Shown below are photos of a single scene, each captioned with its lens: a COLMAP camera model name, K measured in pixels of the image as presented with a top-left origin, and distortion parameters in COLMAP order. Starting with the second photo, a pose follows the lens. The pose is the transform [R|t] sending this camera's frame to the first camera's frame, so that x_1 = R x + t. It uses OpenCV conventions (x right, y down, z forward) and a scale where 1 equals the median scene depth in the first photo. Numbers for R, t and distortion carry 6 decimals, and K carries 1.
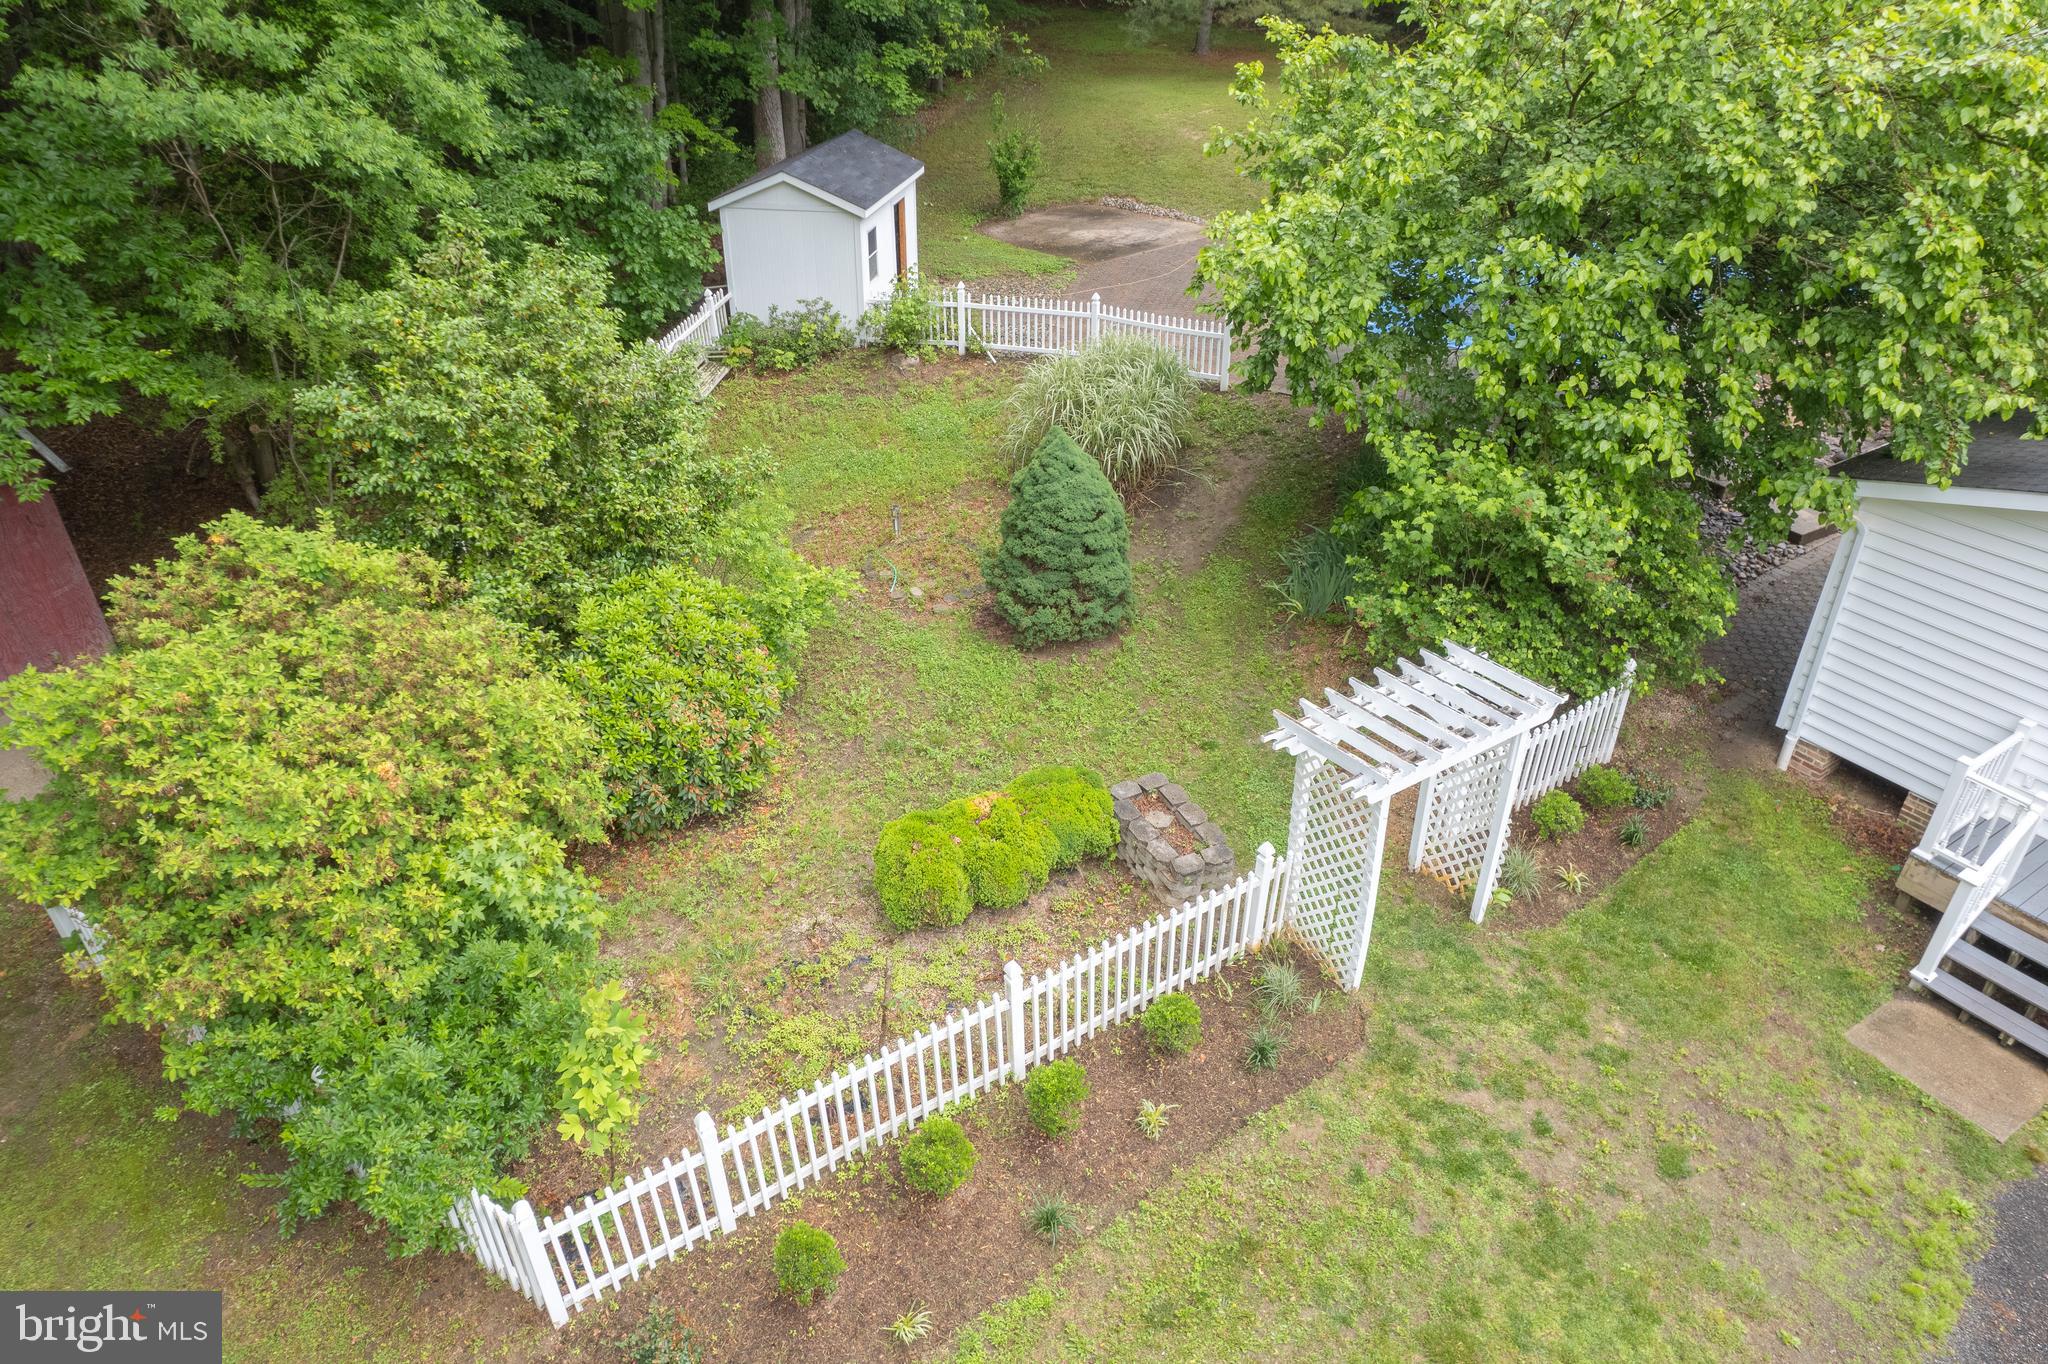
lens RADIAL K [[1311.3, 0, 1033.6], [0, 1311.3, 675.9], [0, 0, 1]] dist [-0.074087, 0.066097]
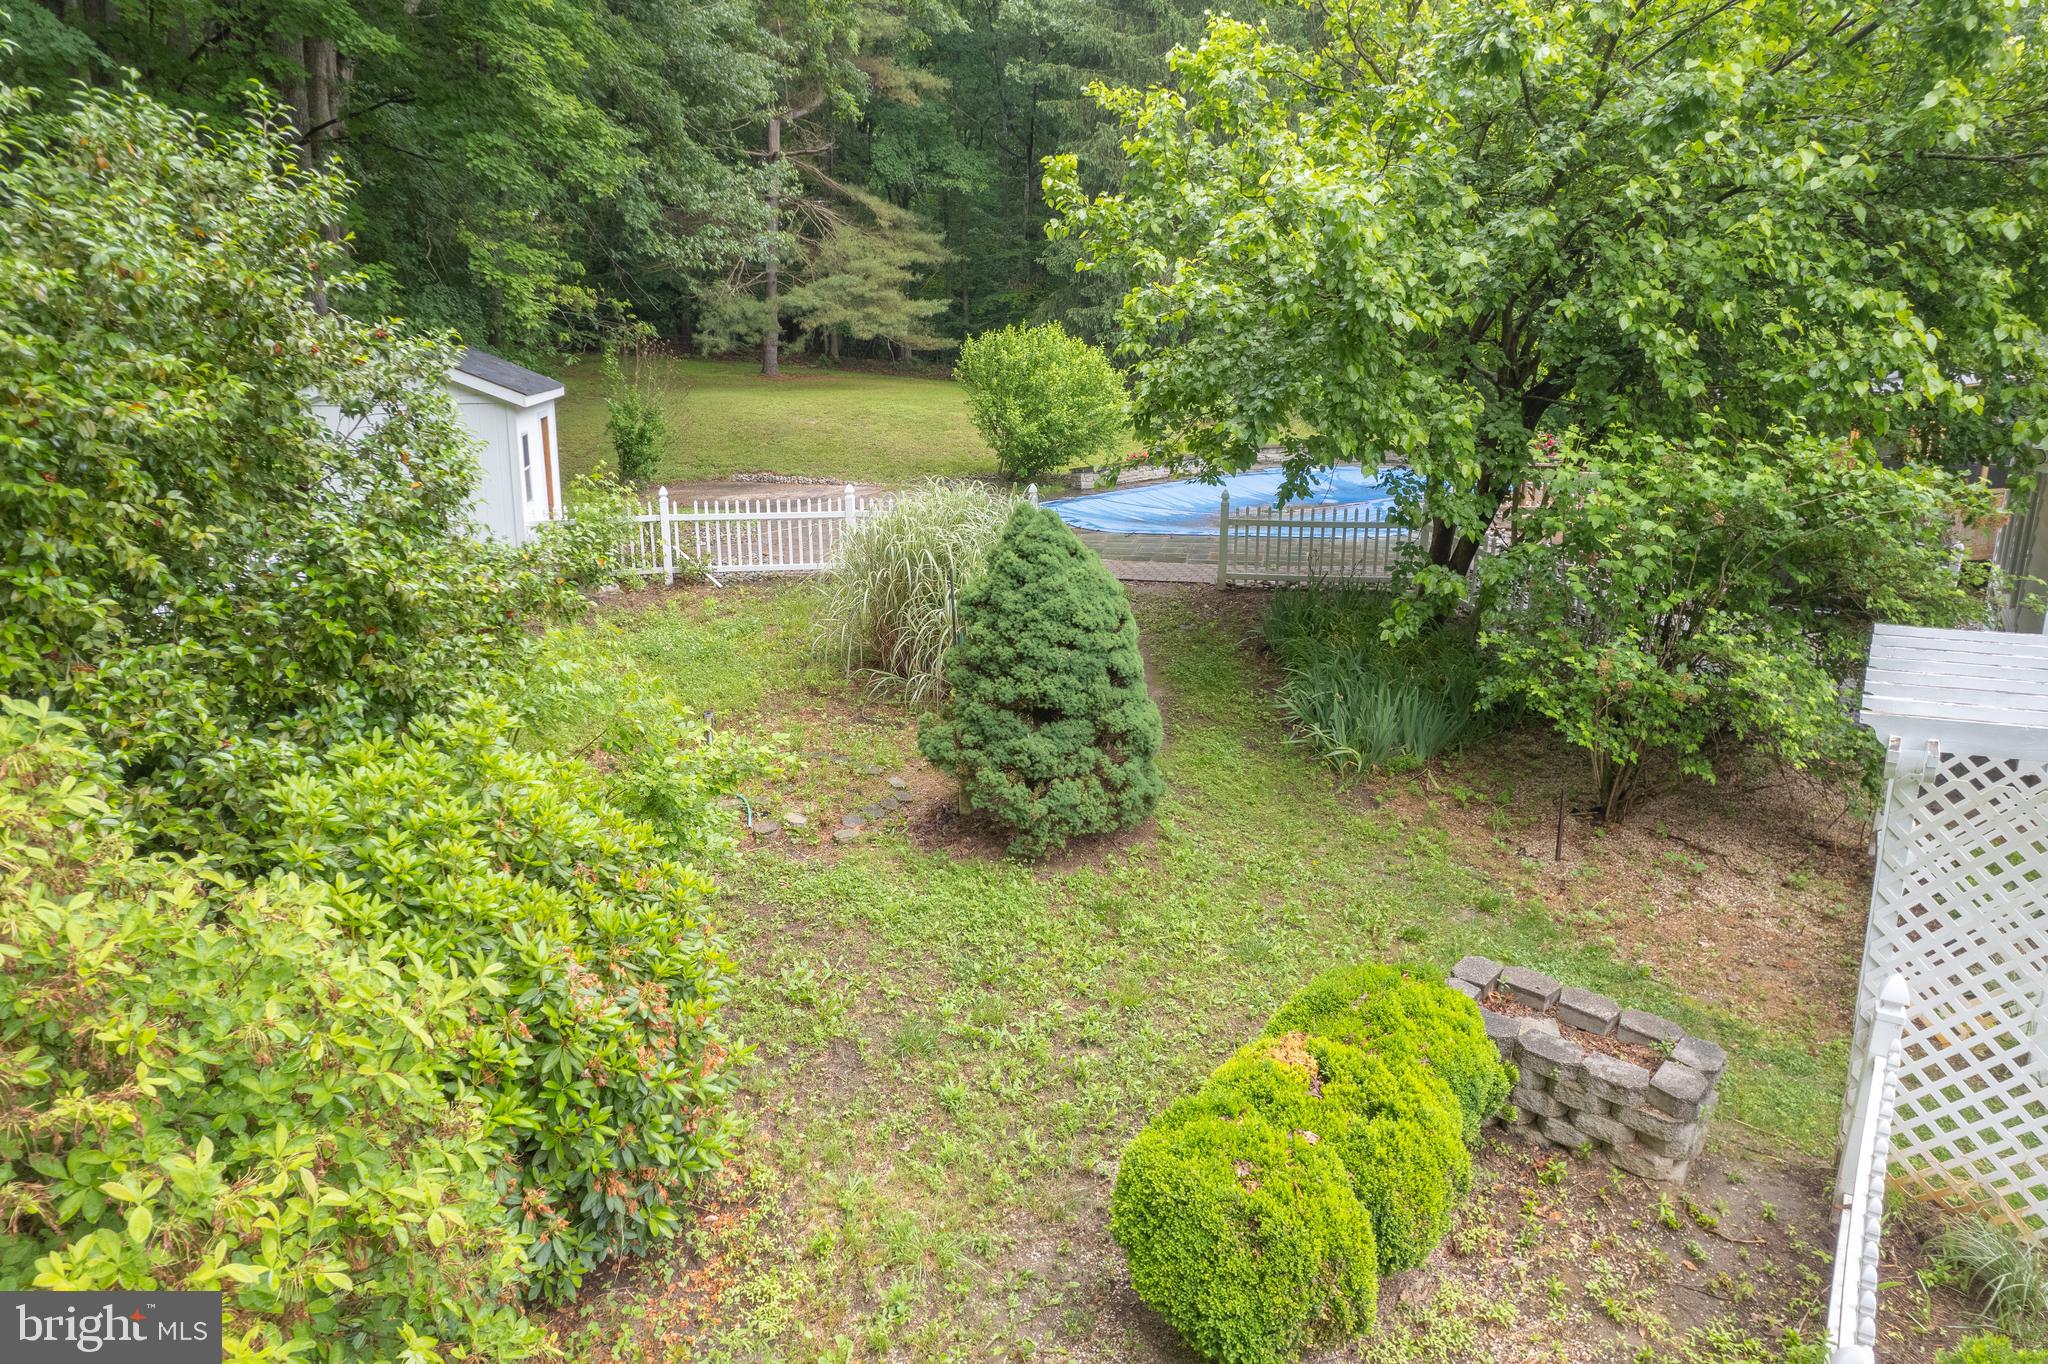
lens RADIAL K [[1311.3, 0, 1037.0], [0, 1311.3, 689.5], [0, 0, 1]] dist [-0.074087, 0.066097]
pose [[0.922744, -0.104197, 0.371061, -0.224002], [0.205277, 0.947709, -0.244354, 0.053913], [-0.326197, 0.301646, 0.895882, 0.447129]]
